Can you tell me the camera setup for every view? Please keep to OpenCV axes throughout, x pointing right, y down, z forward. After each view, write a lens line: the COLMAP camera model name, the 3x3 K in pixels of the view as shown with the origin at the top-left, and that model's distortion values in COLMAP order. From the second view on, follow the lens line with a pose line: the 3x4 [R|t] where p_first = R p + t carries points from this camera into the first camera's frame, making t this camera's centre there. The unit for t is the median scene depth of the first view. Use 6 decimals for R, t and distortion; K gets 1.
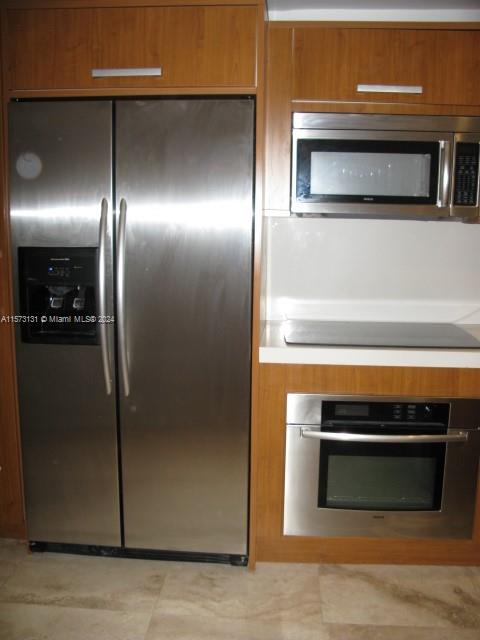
lens RADIAL K [[651.5, 0, 240.0], [0, 651.5, 320.0], [0, 0, 1]] dist [-0.210626, 0.240403]
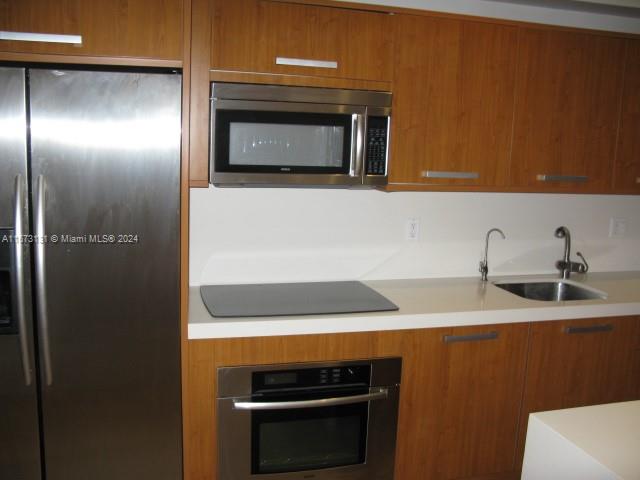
lens RADIAL K [[651.5, 0, 320.0], [0, 651.5, 240.0], [0, 0, 1]] dist [-0.210626, 0.240403]
pose [[0.939782, -0.032551, 0.340221, -0.108395], [0.032509, 0.999454, 0.005826, -0.083942], [-0.340225, 0.005585, 0.940328, 0.011618]]
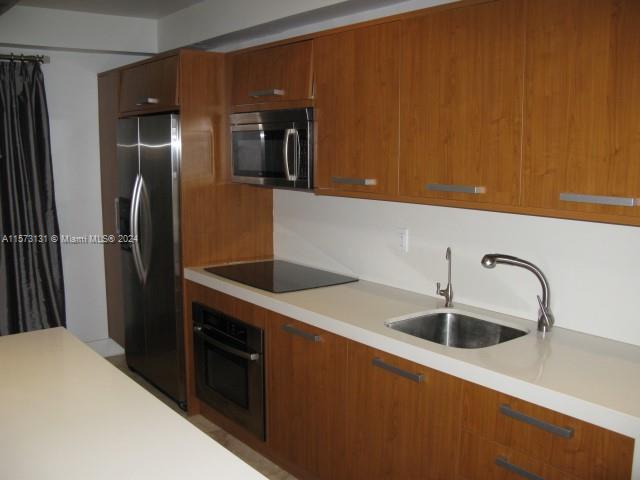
lens RADIAL K [[651.5, 0, 320.0], [0, 651.5, 240.0], [0, 0, 1]] dist [-0.210626, 0.240403]
pose [[0.664899, 0.097095, -0.740596, 1.376813], [-0.120215, 0.992500, 0.022194, -0.098773], [0.737196, 0.074274, 0.671584, 0.185665]]
